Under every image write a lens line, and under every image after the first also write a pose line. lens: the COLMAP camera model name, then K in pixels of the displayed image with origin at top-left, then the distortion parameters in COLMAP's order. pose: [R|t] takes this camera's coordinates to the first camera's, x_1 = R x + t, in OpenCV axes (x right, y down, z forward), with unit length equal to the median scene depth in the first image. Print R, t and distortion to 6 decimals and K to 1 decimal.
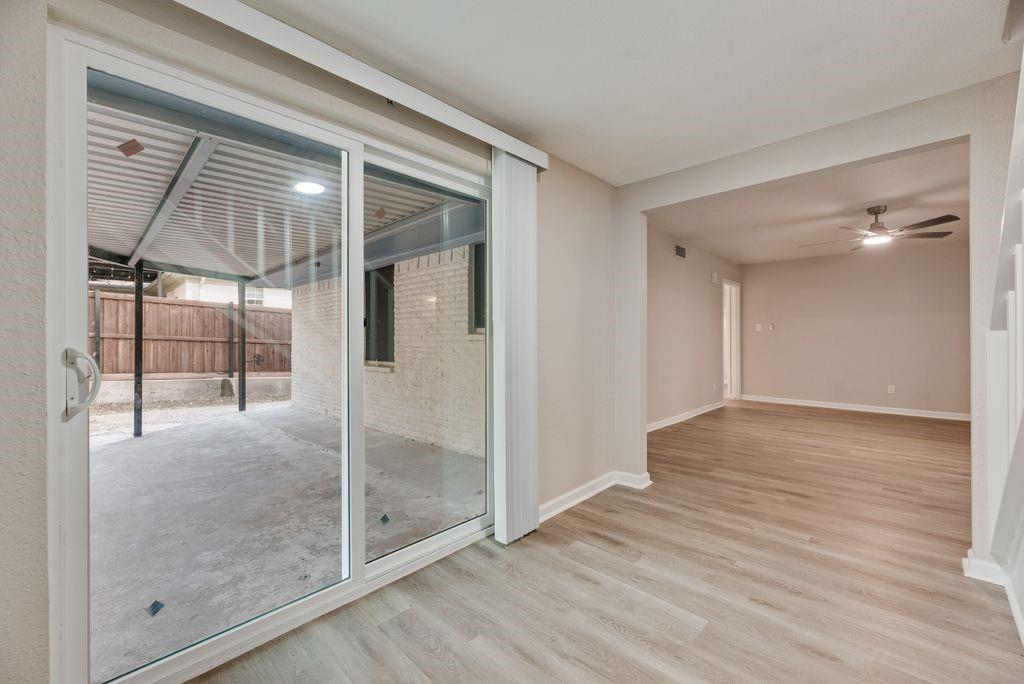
lens RADIAL K [[412.7, 0, 512.0], [0, 412.7, 342.0], [0, 0, 1]] dist [0.000026, -0.000074]
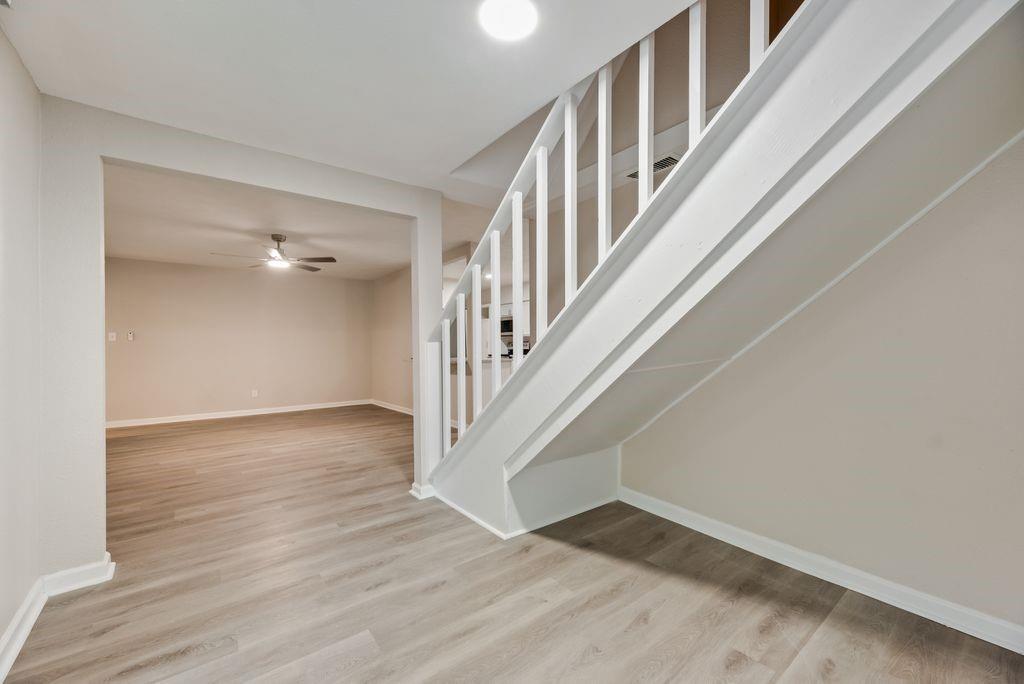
lens RADIAL K [[418.3, 0, 509.1], [0, 418.3, 346.3], [0, 0, 1]] dist [0.002702, 0.000214]
pose [[0.138467, -0.000007, 0.990367, -0.297762], [0.017899, 0.999837, -0.002496, -0.000620], [-0.990205, 0.018073, 0.138444, 0.314078]]
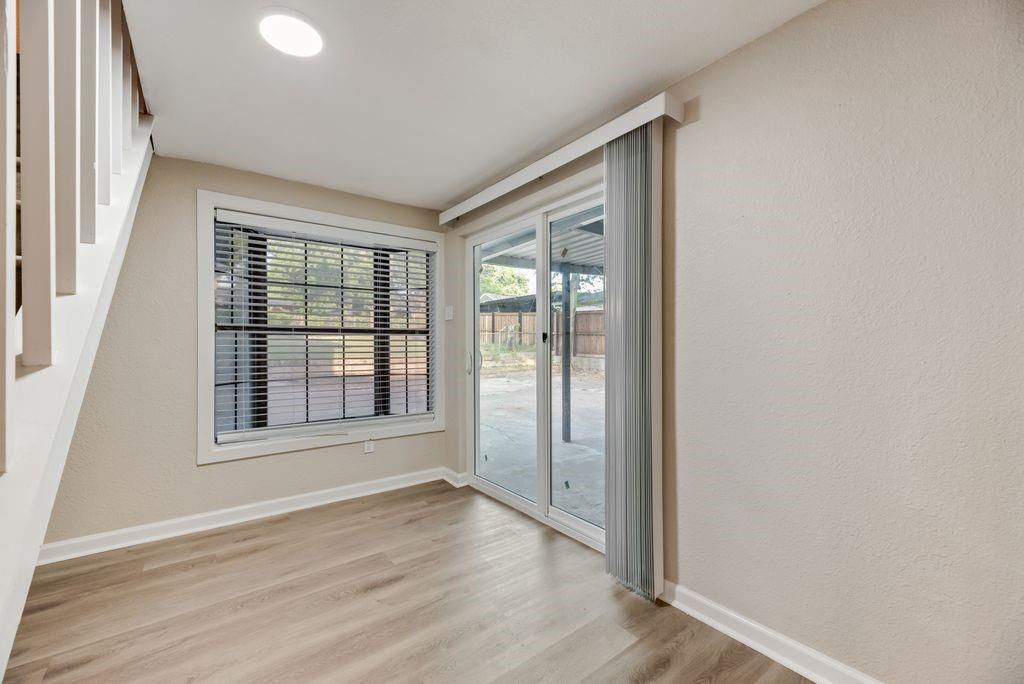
lens RADIAL K [[412.7, 0, 512.0], [0, 412.7, 342.0], [0, 0, 1]] dist [0.000026, -0.000074]
pose [[-0.157377, 0.001444, -0.987538, 0.761041], [-0.008917, 0.999956, 0.002883, -0.017537], [0.987498, 0.009259, -0.157357, 0.775109]]
